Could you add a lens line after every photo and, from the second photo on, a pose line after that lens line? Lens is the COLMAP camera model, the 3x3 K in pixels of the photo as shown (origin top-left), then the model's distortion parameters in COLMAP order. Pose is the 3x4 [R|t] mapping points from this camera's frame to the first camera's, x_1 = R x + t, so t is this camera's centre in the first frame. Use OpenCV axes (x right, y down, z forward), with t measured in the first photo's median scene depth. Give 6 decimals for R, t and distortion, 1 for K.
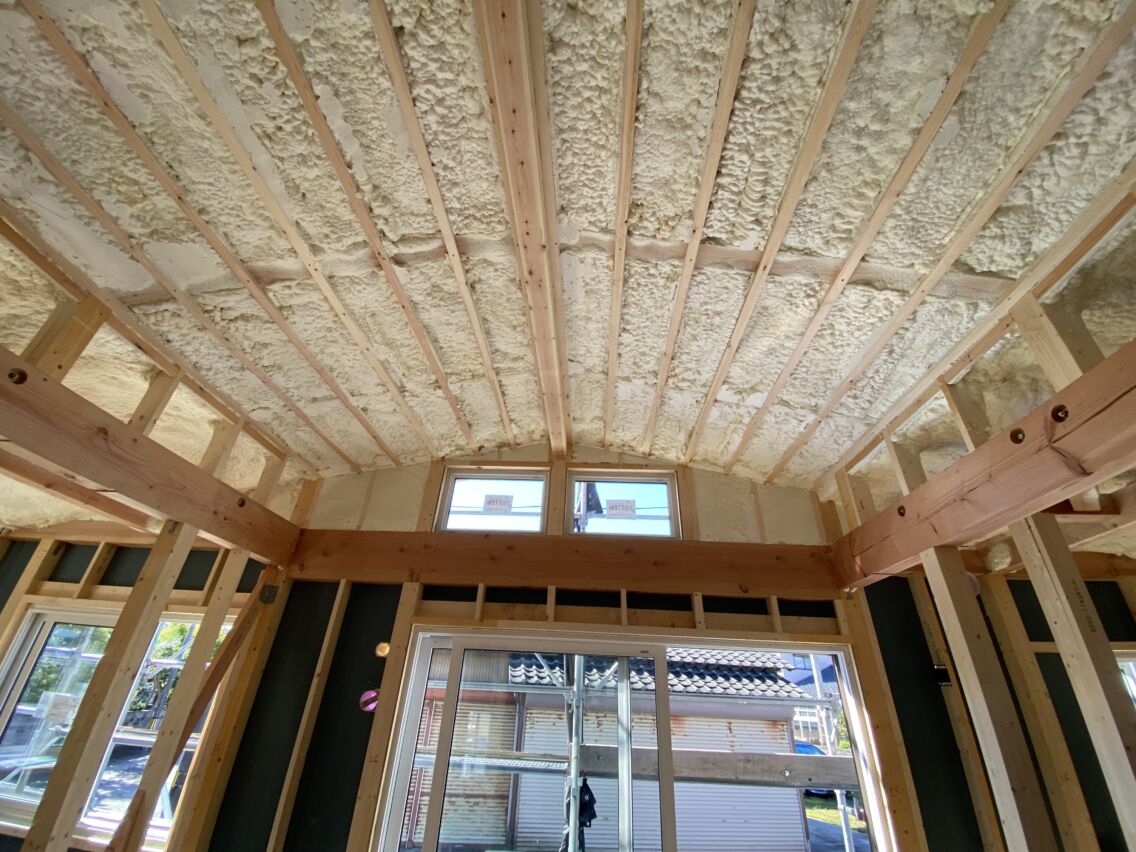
lens RADIAL K [[454.6, 0, 566.5], [0, 454.6, 425.0], [0, 0, 1]] dist [0.022253, -0.021461]
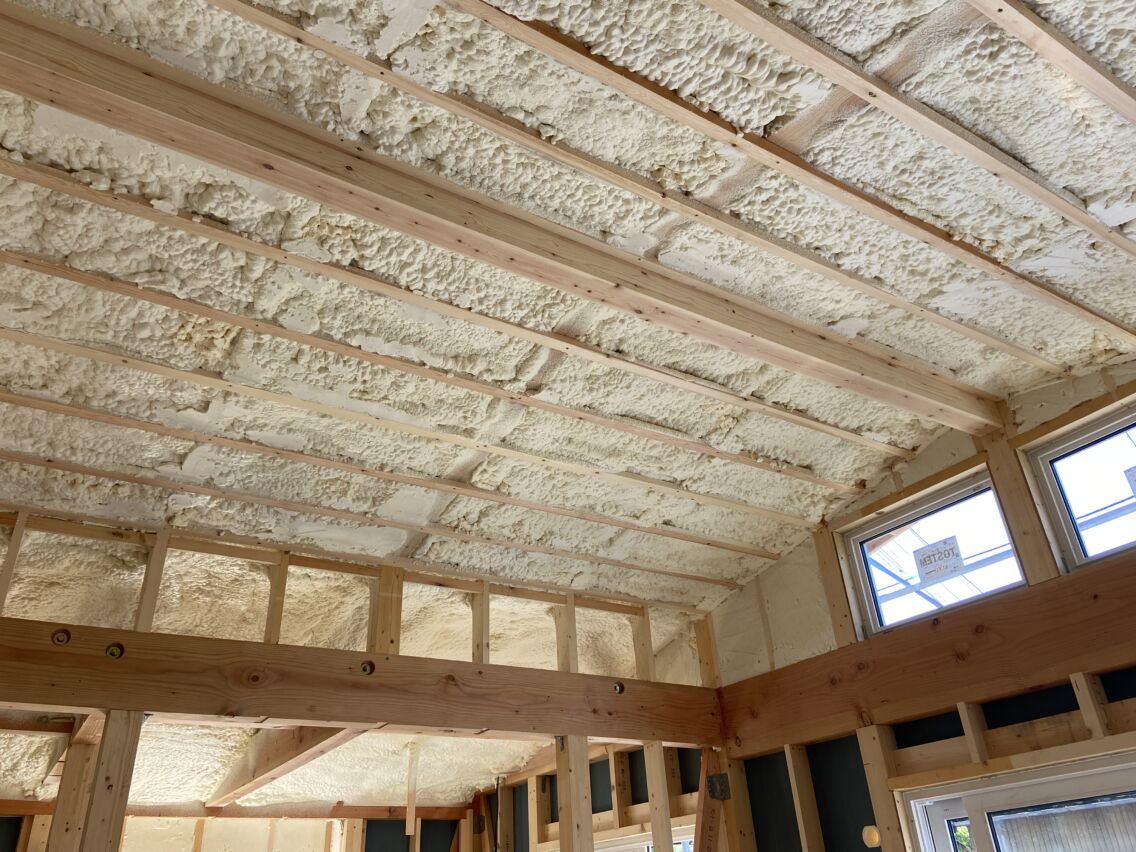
lens RADIAL K [[851.9, 0, 572.9], [0, 851.9, 411.4], [0, 0, 1]] dist [0.136562, -0.171615]
pose [[0.571702, -0.478292, -0.666628, 0.666051], [0.484020, 0.852669, -0.196676, 0.015848], [0.662481, -0.210221, 0.718975, -0.076692]]
